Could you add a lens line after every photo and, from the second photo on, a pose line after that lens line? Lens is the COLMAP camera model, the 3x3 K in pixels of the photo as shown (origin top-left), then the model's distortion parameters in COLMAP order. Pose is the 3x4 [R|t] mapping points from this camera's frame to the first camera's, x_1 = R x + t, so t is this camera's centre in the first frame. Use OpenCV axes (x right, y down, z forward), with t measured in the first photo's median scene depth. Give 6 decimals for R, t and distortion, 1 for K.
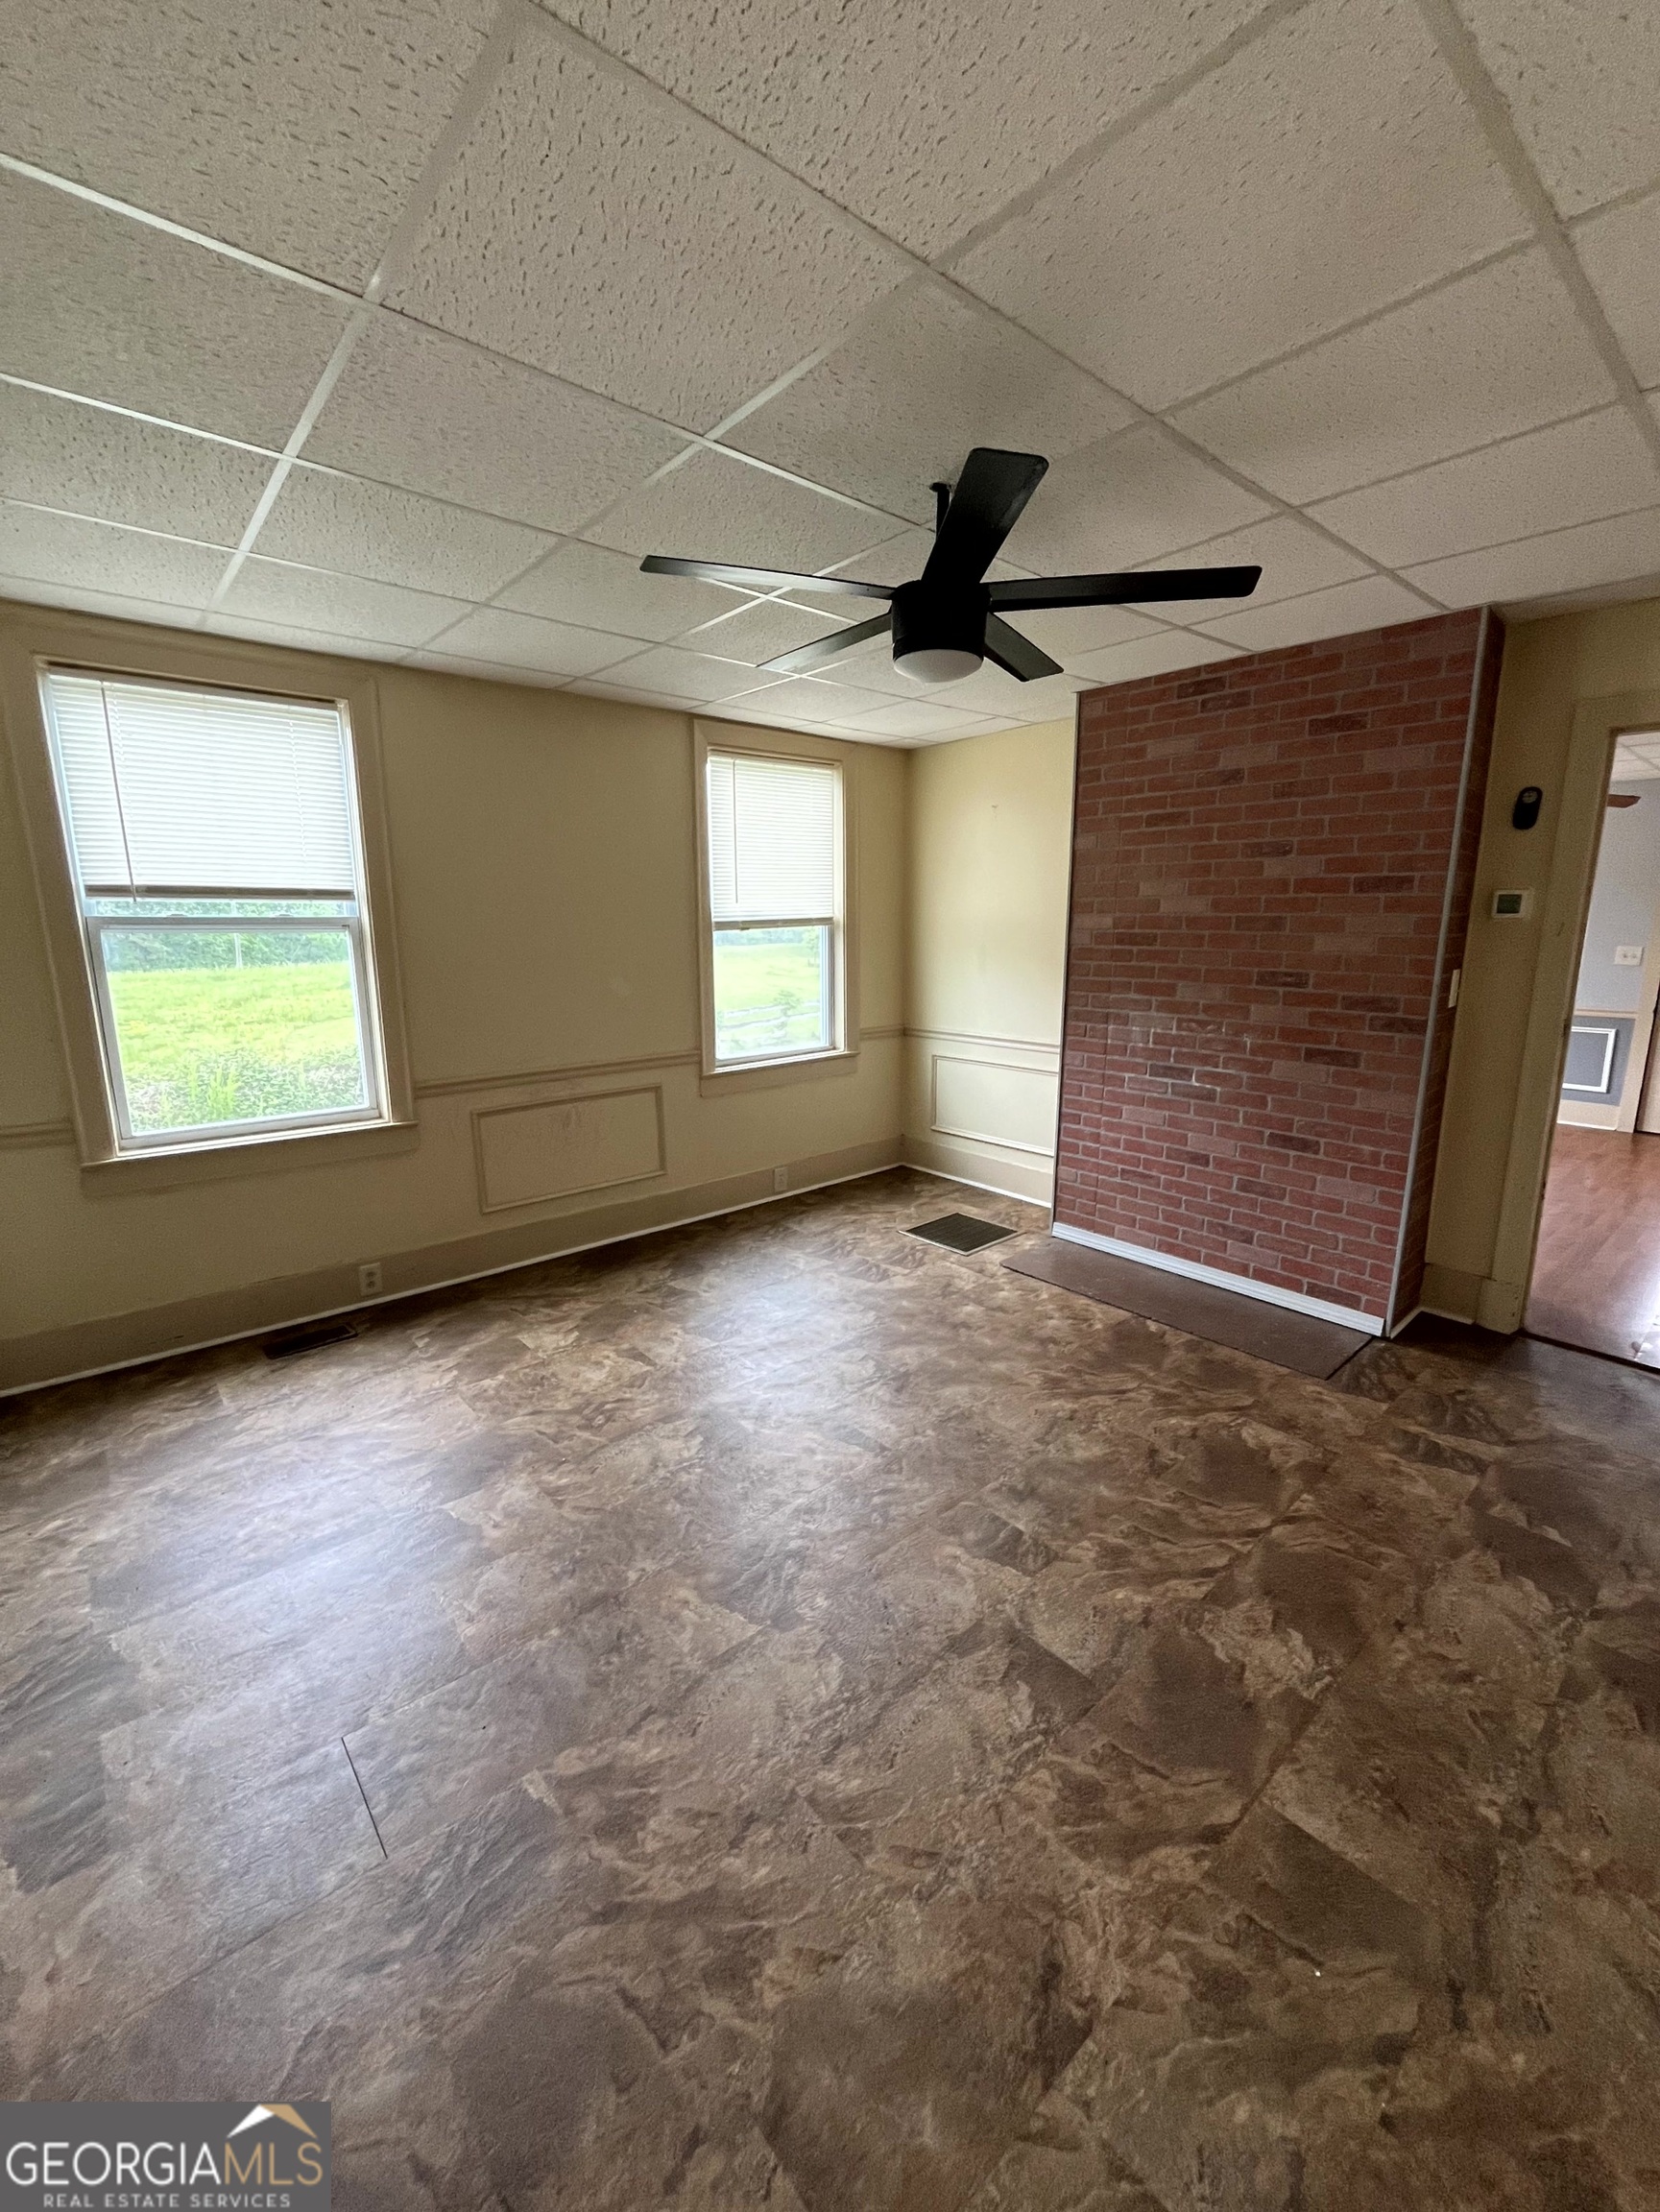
lens RADIAL K [[887.4, 0, 828.3], [0, 887.4, 1099.0], [0, 0, 1]] dist [-0.004130, 0.000755]
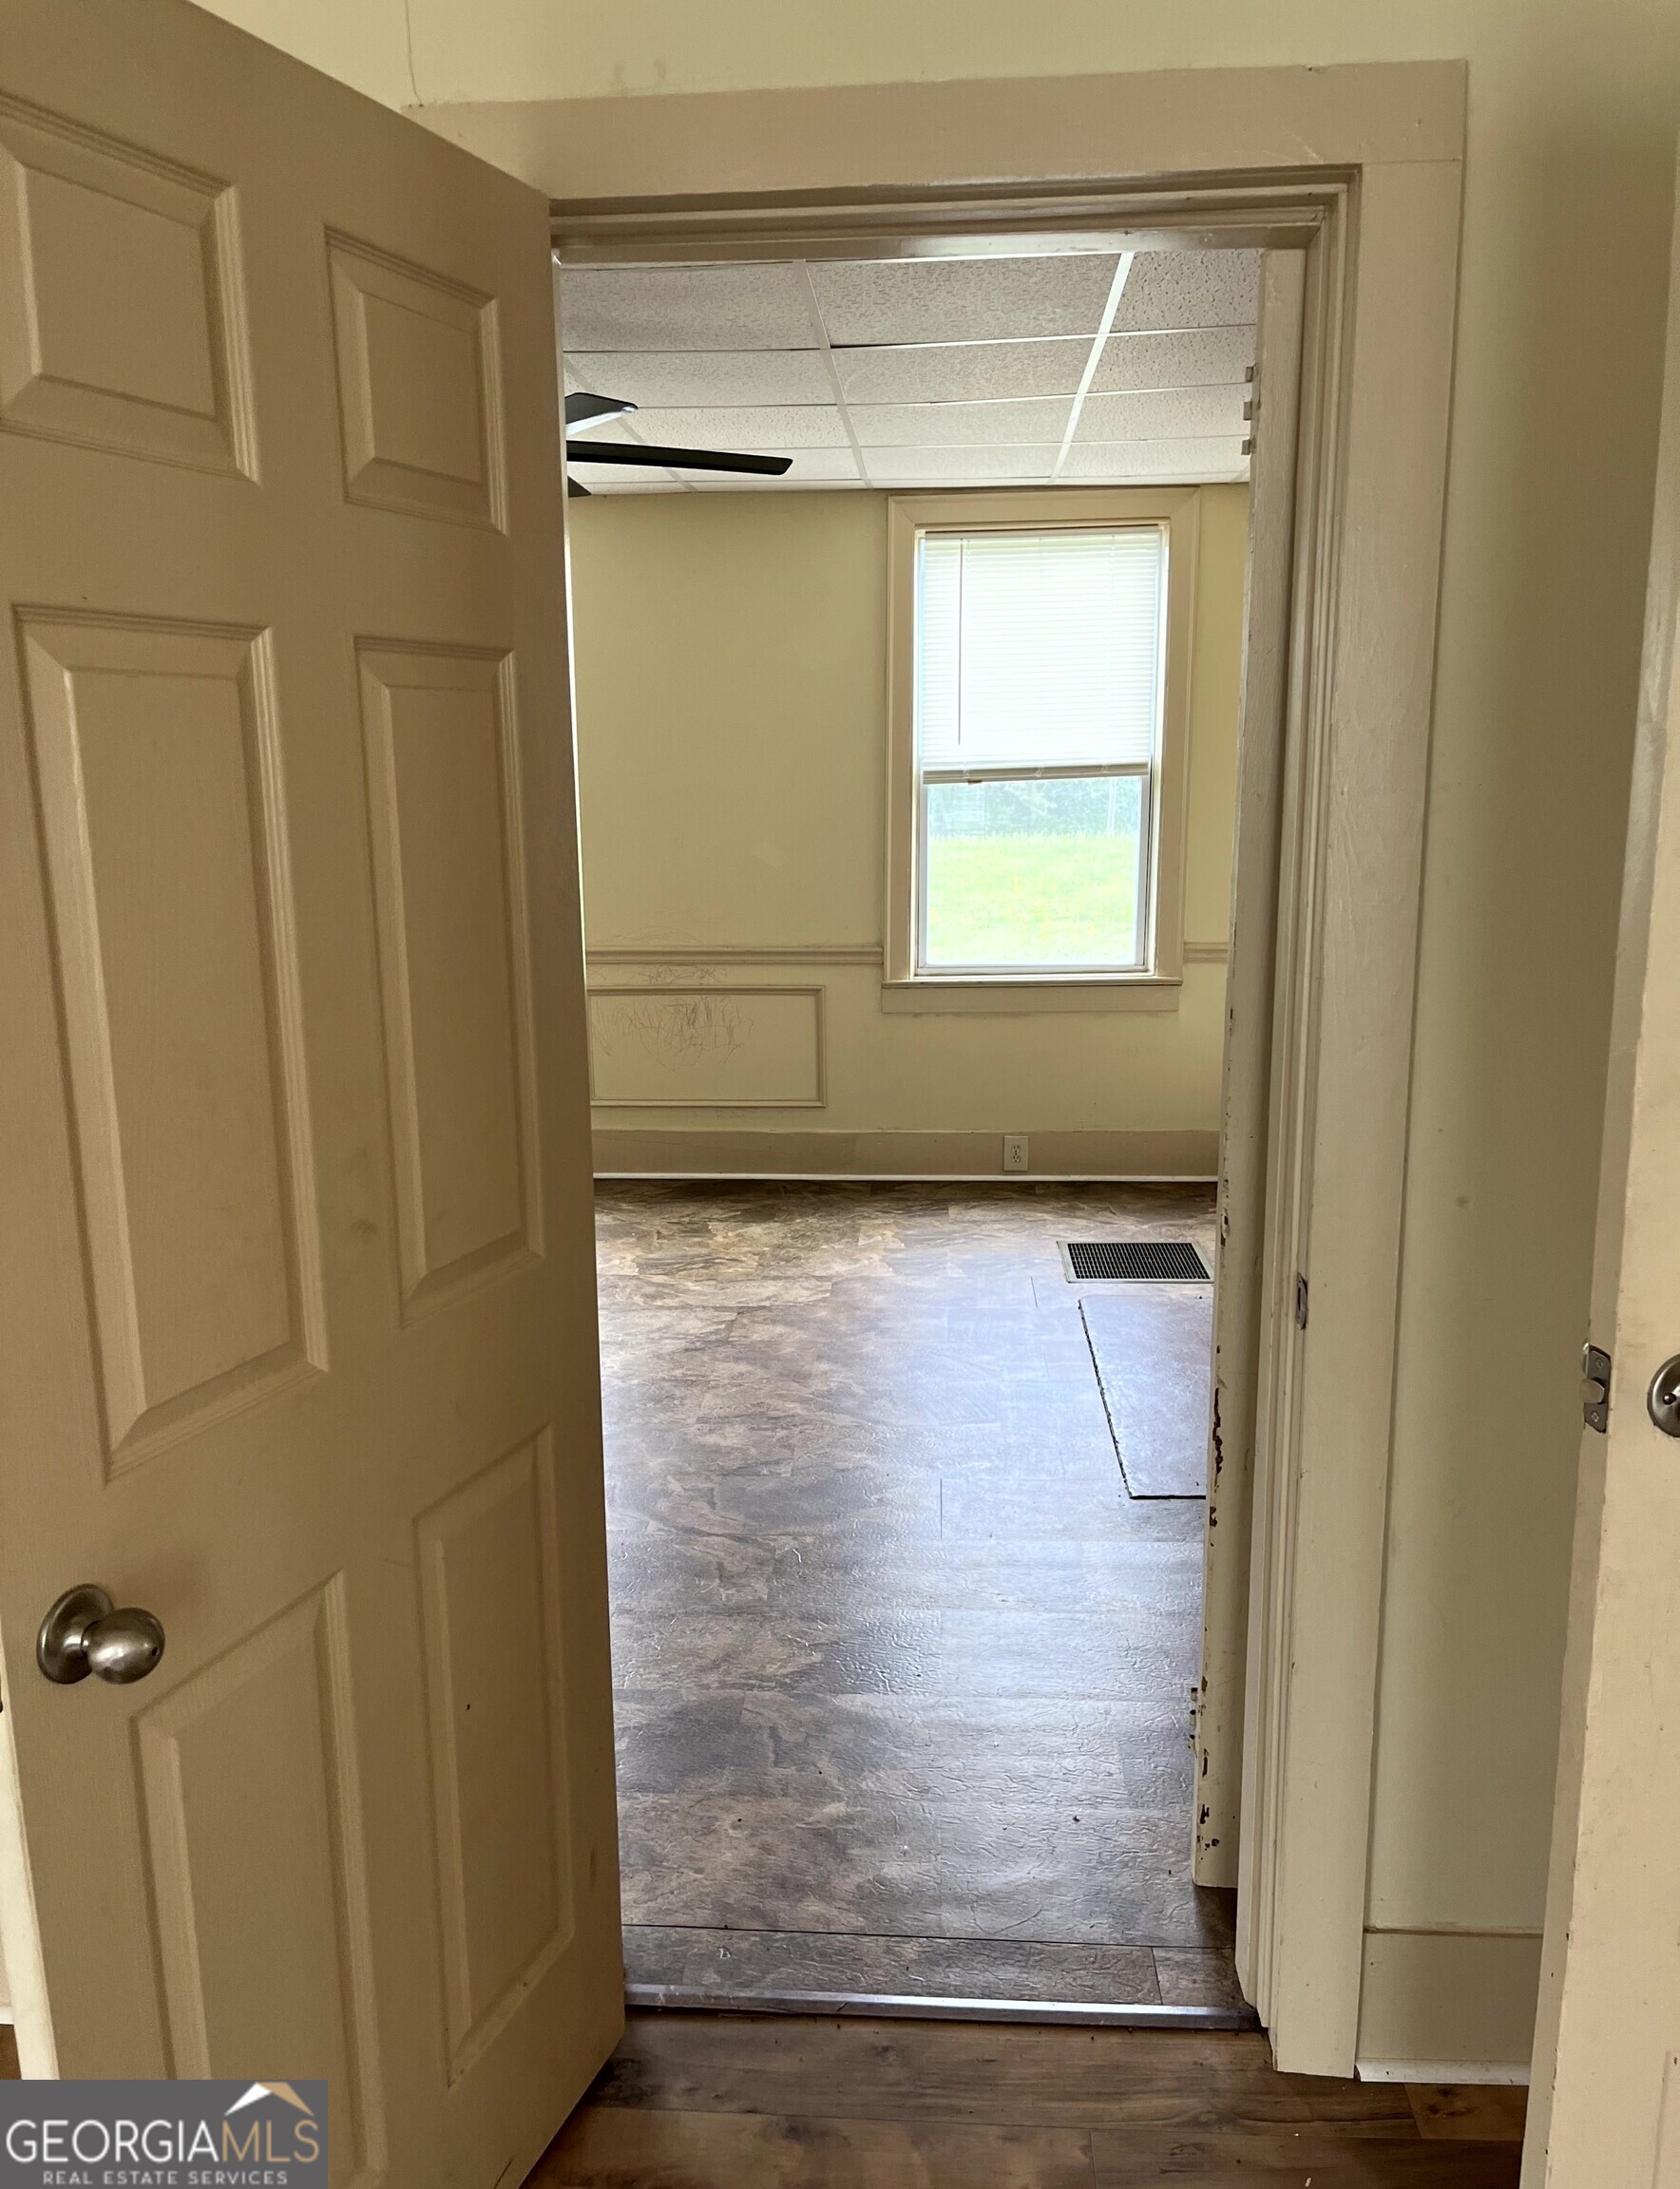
lens RADIAL K [[1683.8, 0, 832.7], [0, 1683.8, 1106.8], [0, 0, 1]] dist [0.066345, -0.096929]
pose [[0.703137, 0.138438, -0.697447, 1.053436], [-0.135150, 0.989003, 0.060057, -0.003450], [0.698092, 0.052032, 0.714115, -0.023547]]
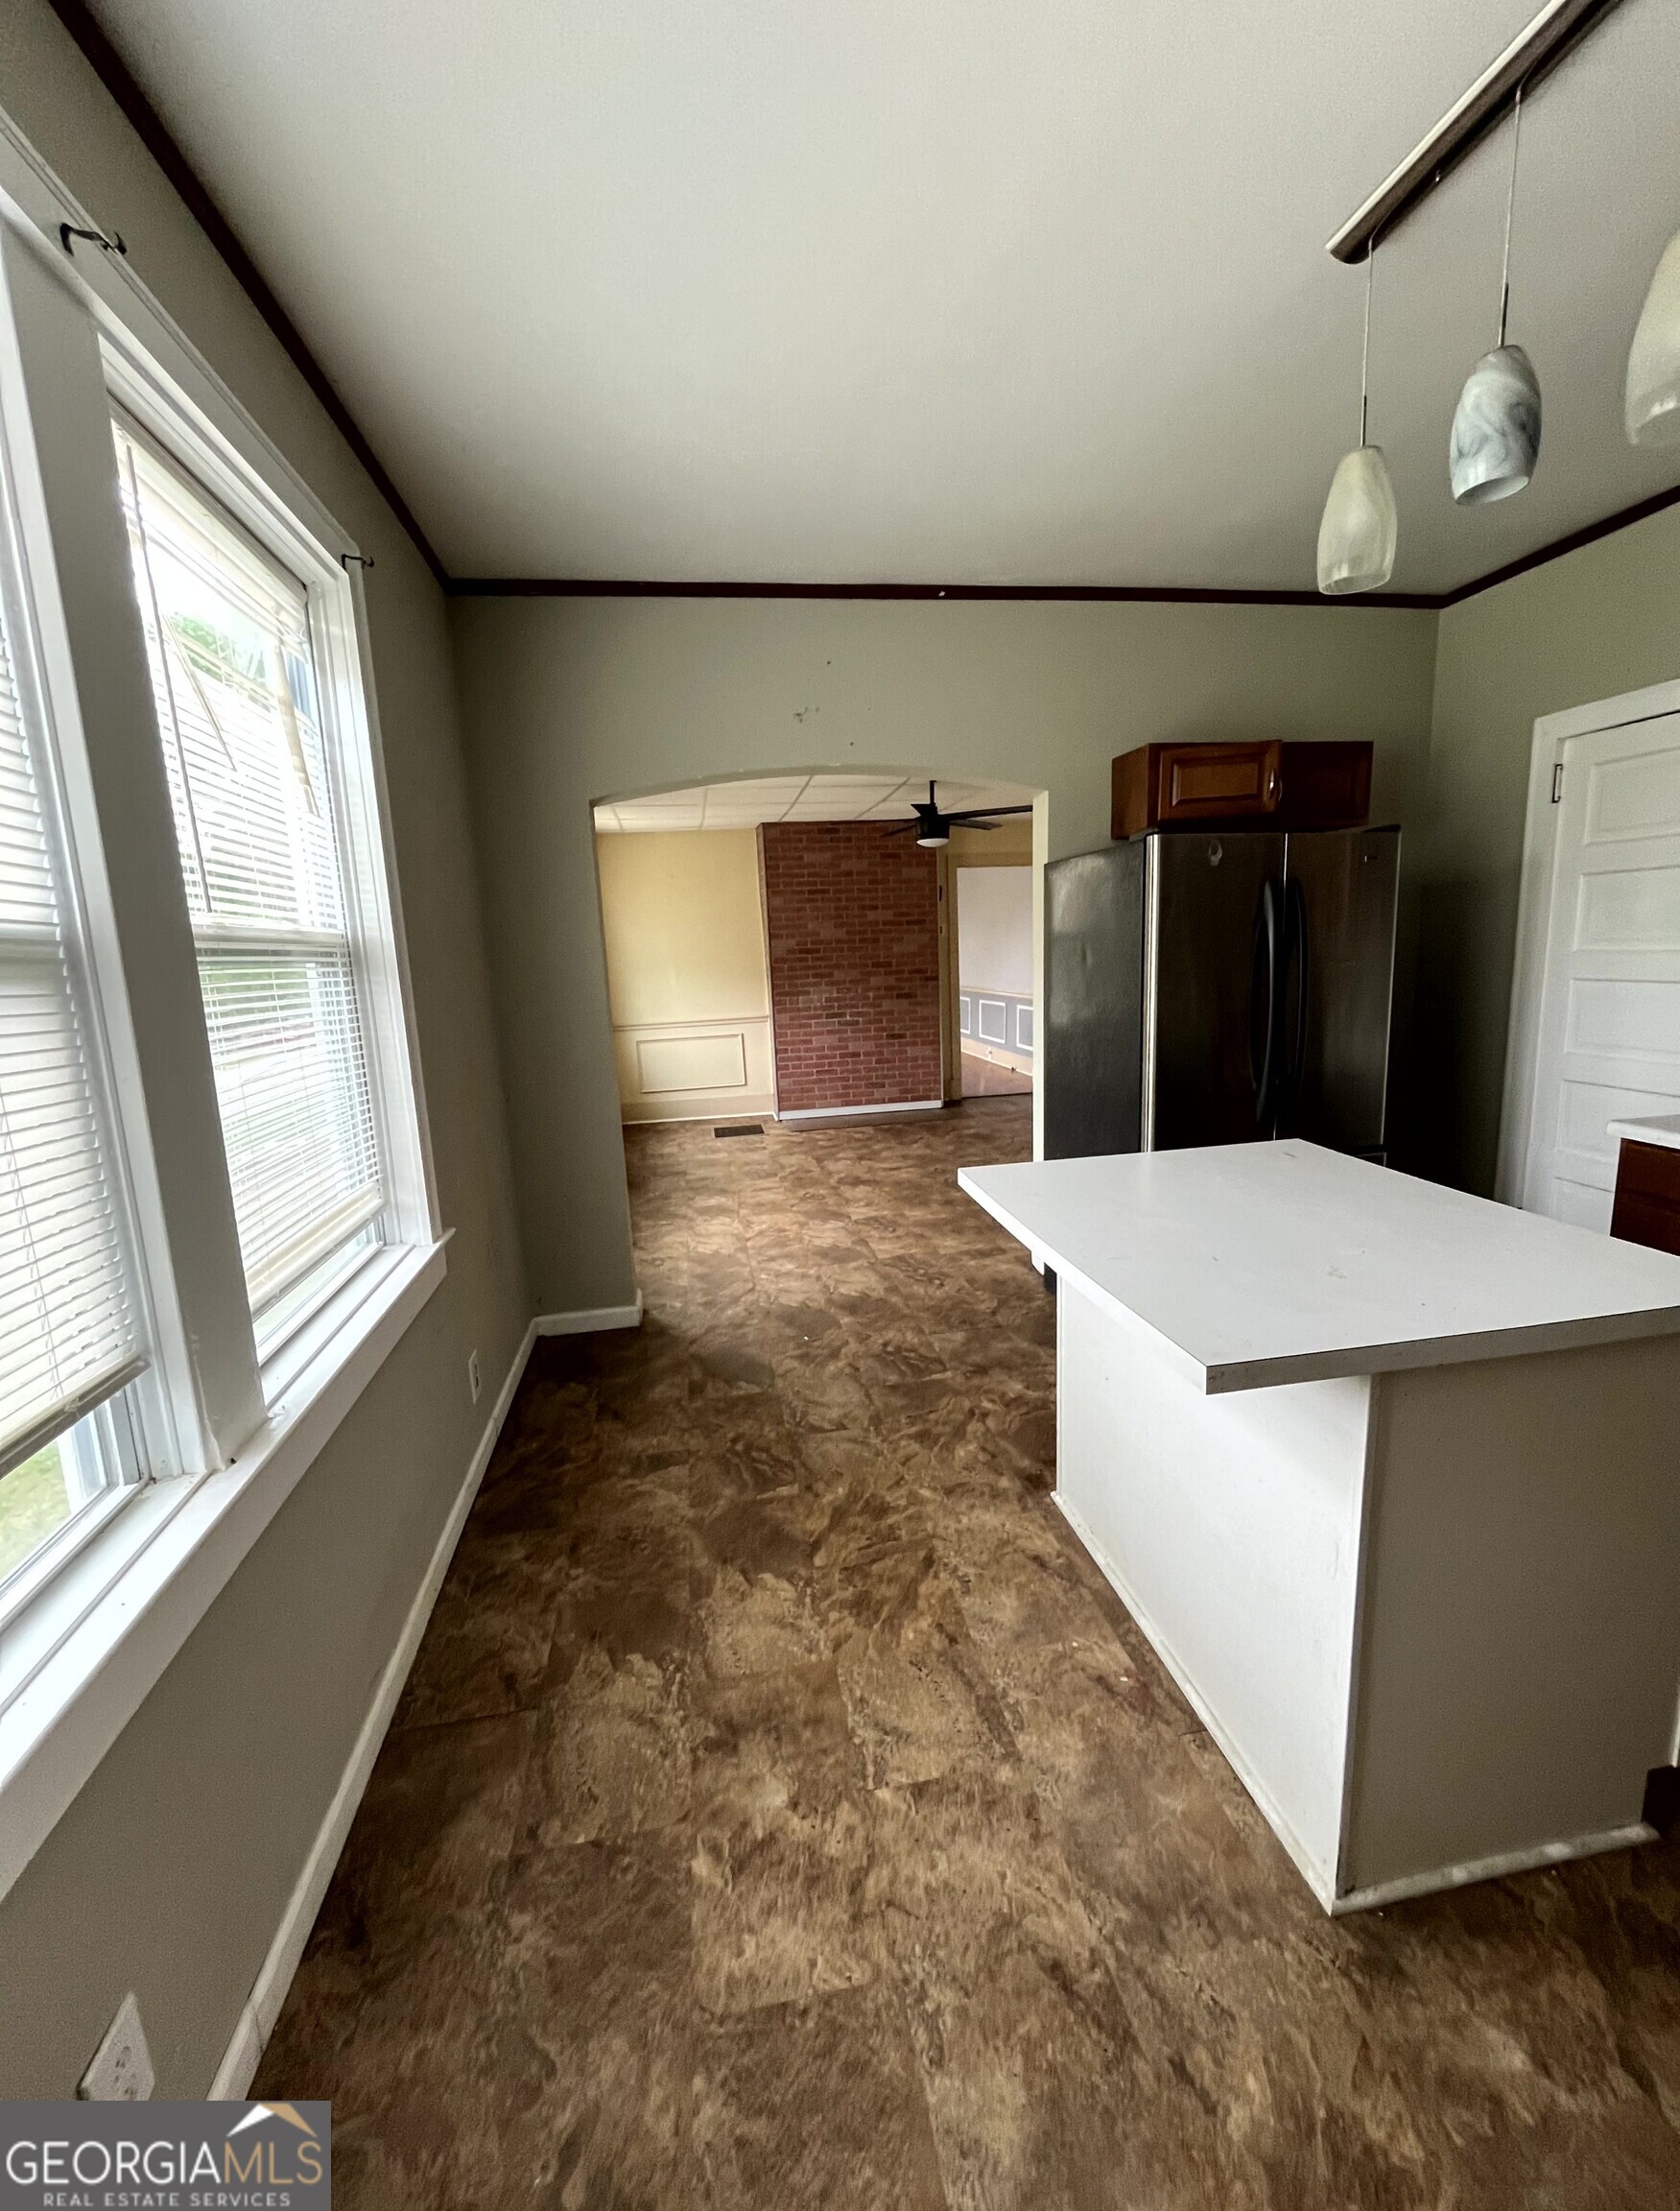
lens RADIAL K [[915.0, 0, 825.9], [0, 915.0, 1105.3], [0, 0, 1]] dist [-0.003440, -0.000620]
pose [[0.527052, -0.164450, 0.833770, -1.451380], [0.209075, 0.976036, 0.060347, 0.040361], [-0.823713, 0.142515, 0.548804, -0.098113]]
